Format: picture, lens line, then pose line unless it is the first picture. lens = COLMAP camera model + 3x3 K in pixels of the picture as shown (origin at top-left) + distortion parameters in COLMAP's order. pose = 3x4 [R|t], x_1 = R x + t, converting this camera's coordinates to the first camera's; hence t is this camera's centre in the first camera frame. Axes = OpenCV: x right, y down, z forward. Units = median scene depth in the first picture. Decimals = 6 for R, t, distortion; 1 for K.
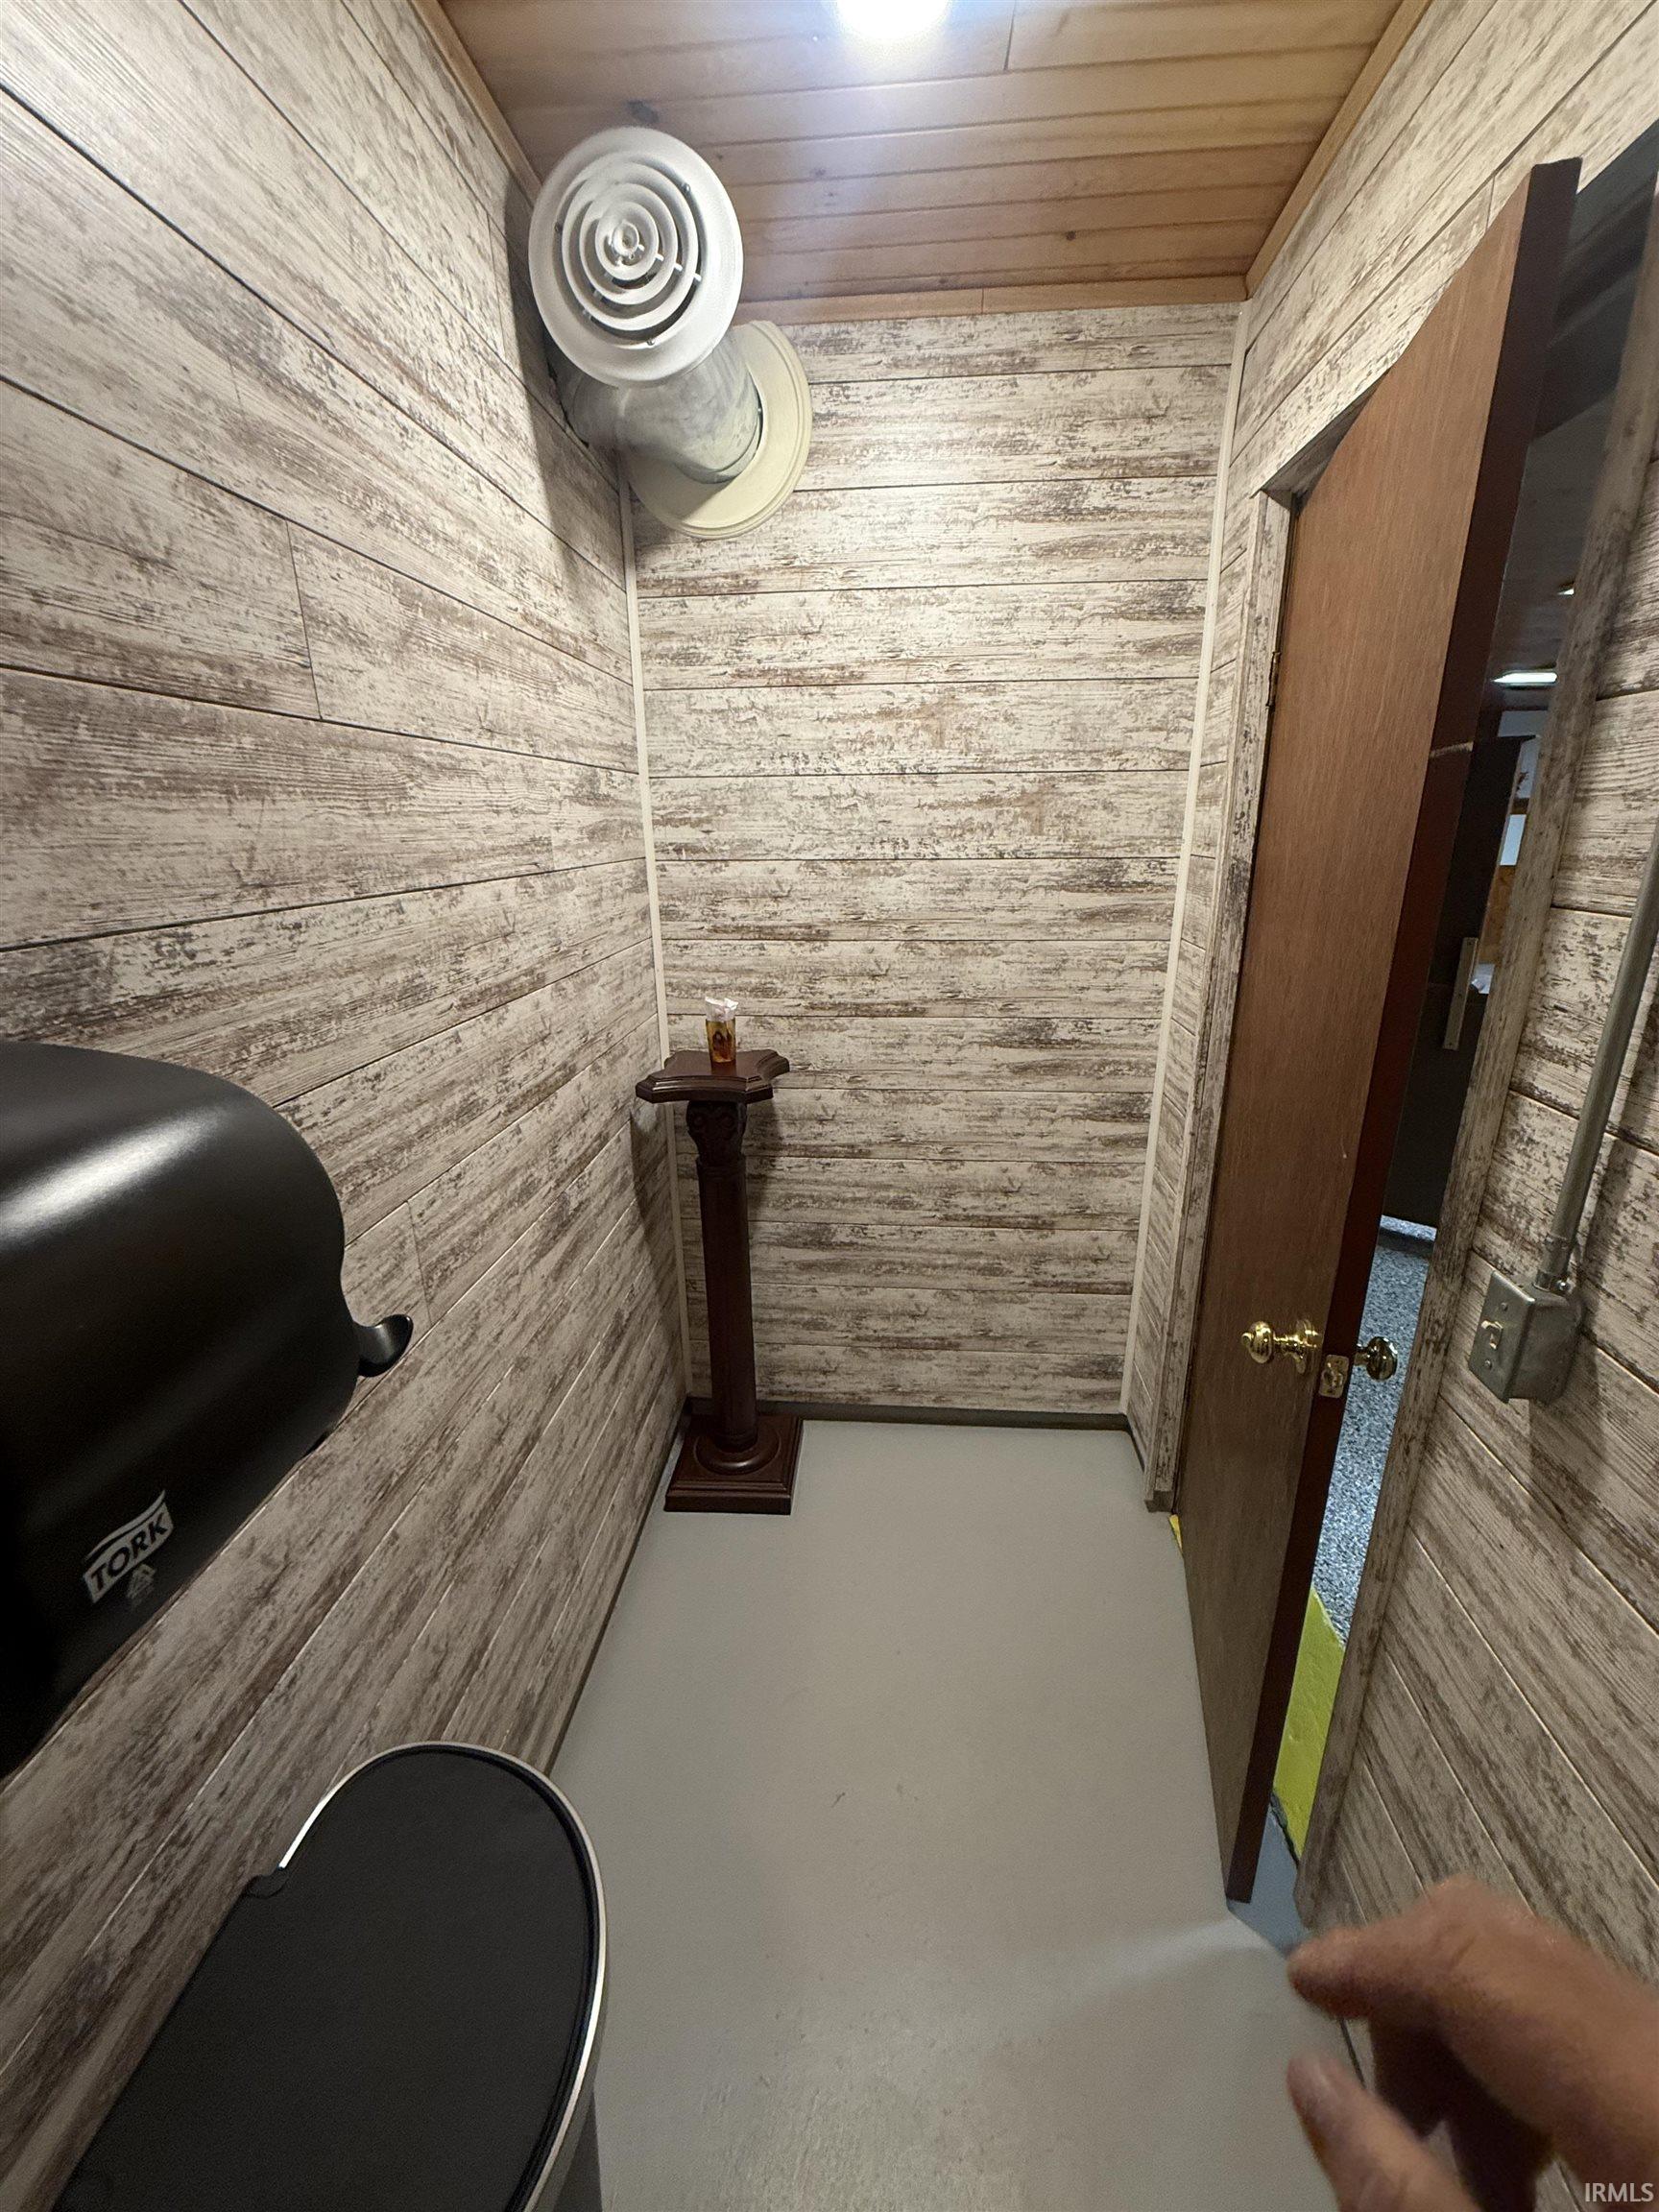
lens RADIAL K [[877.1, 0, 835.0], [0, 877.1, 1103.5], [0, 0, 1]] dist [-0.001144, -0.000116]
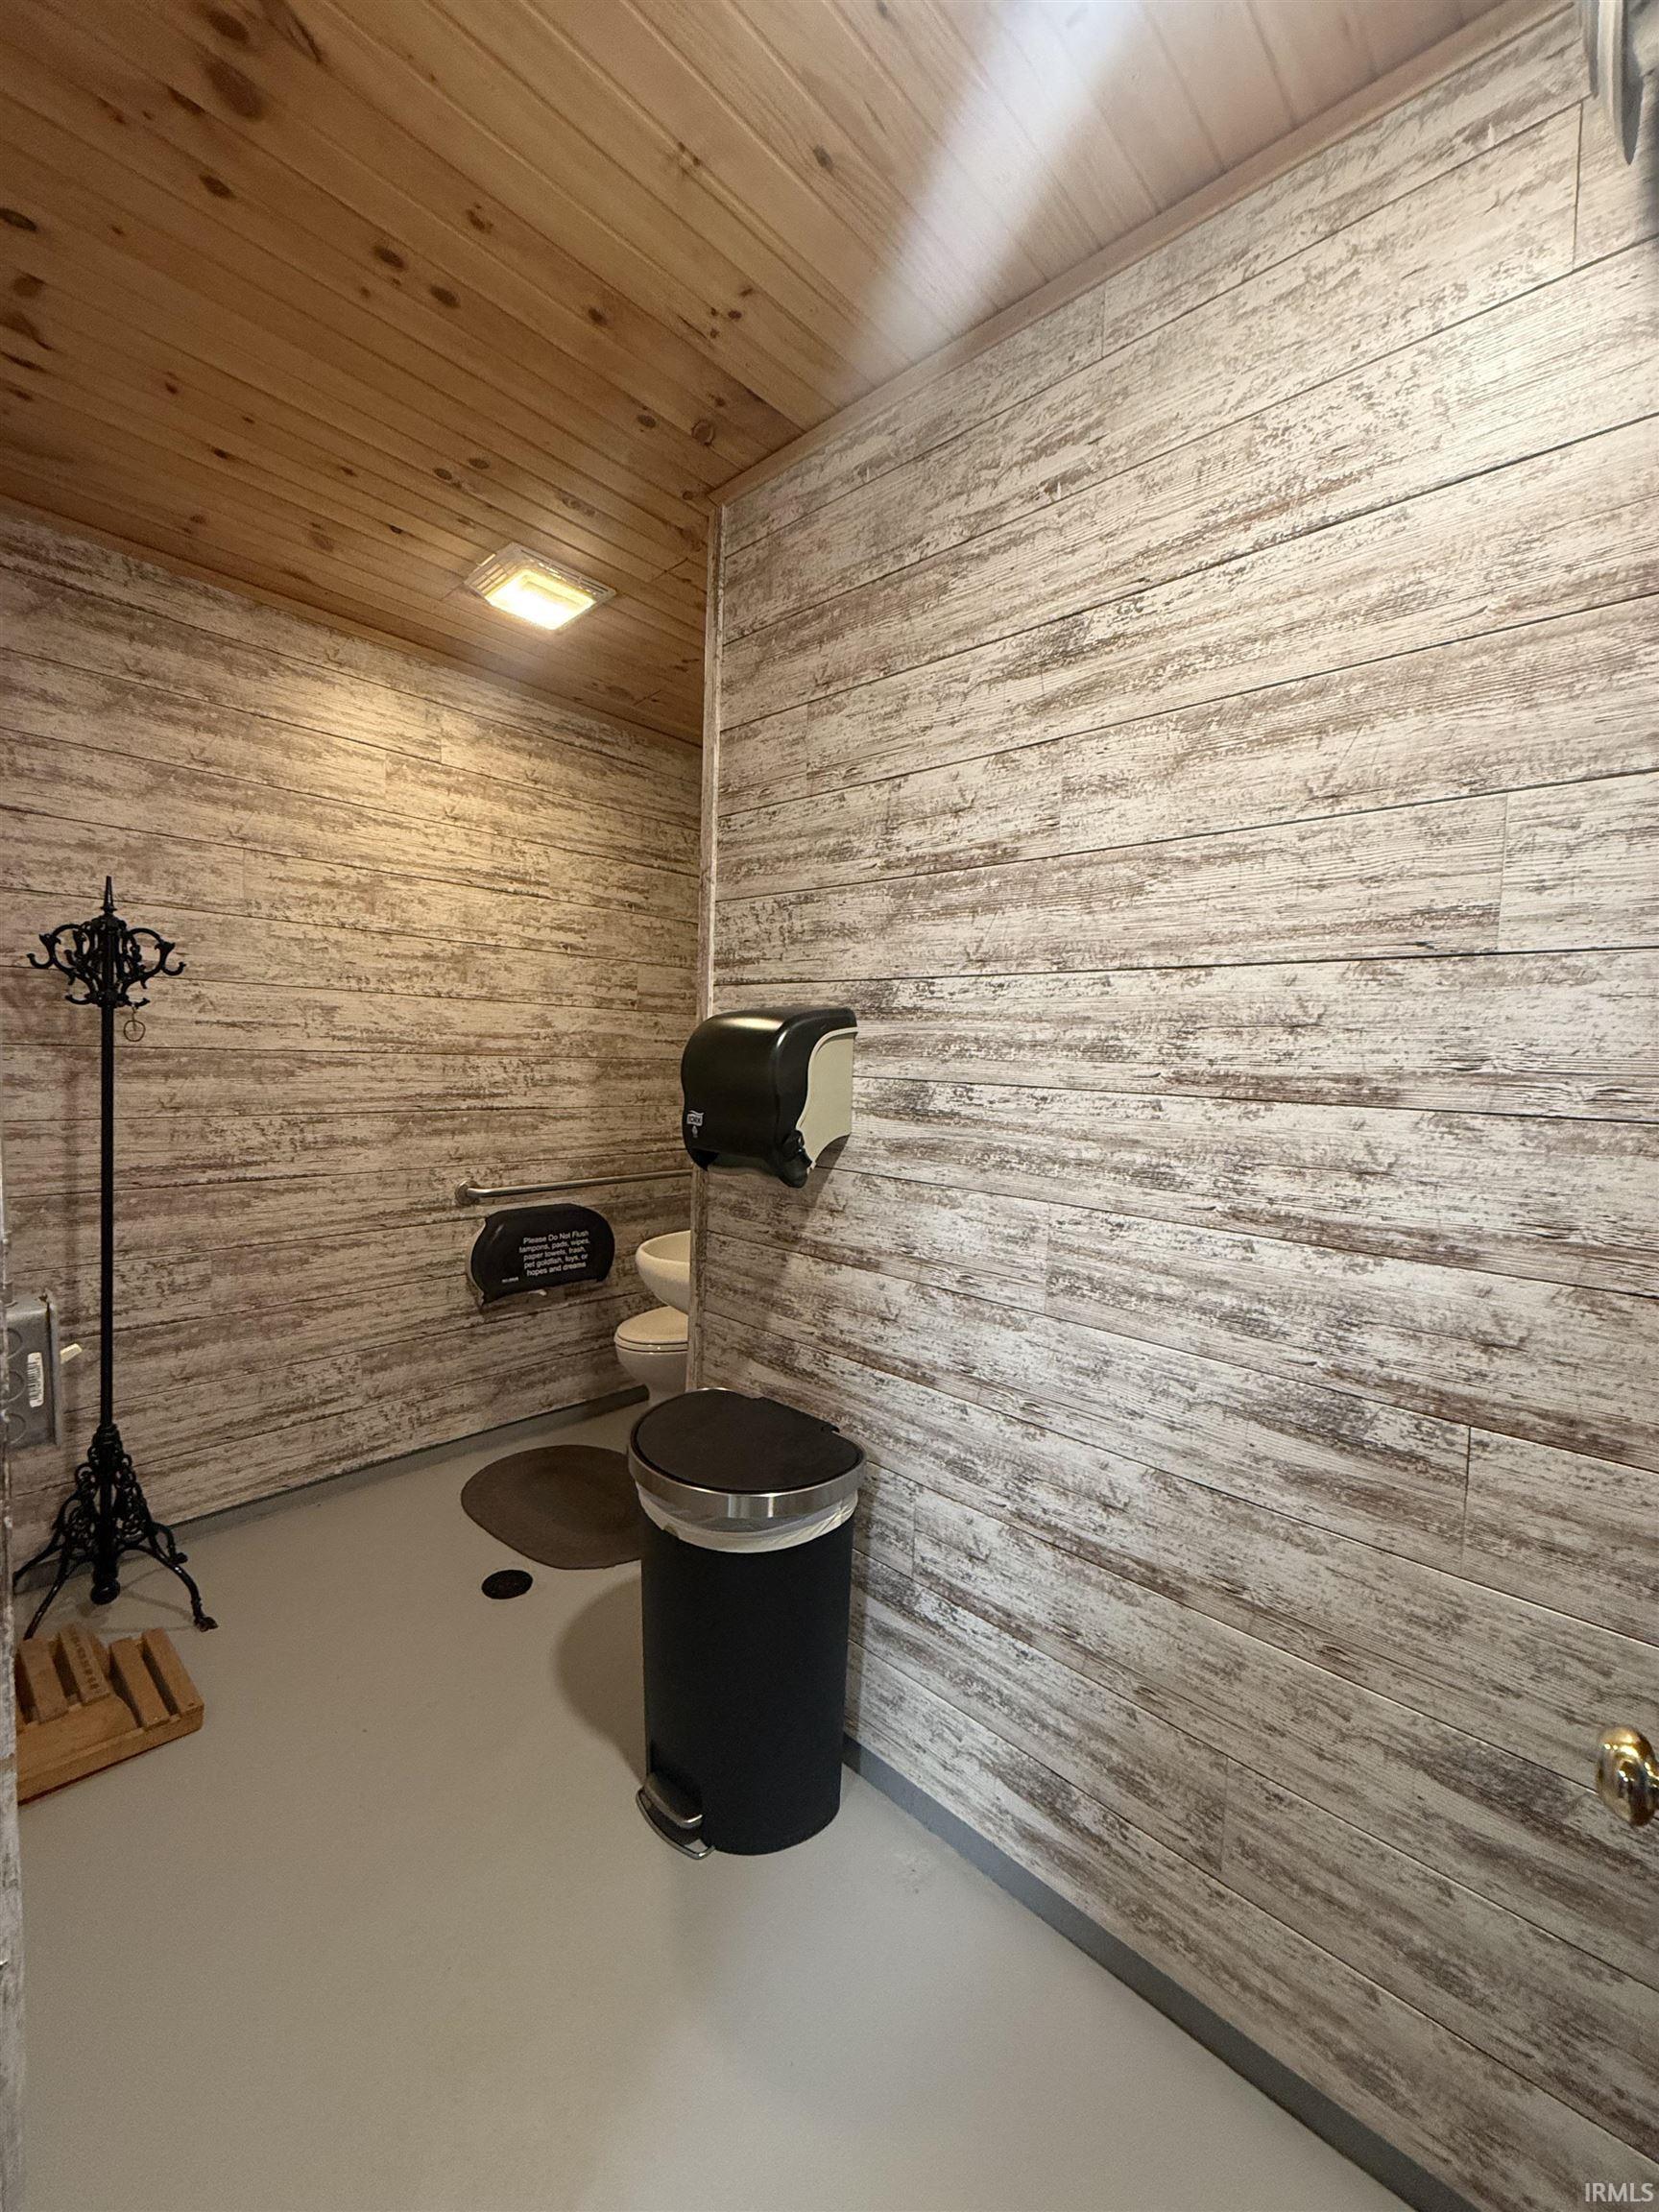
lens RADIAL K [[877.1, 0, 831.0], [0, 877.1, 1104.8], [0, 0, 1]] dist [-0.001144, -0.000116]
pose [[-0.624726, 0.039949, -0.779821, 0.792983], [-0.263715, 0.929216, 0.258868, -0.302879], [0.734964, 0.367372, -0.569970, 1.609062]]
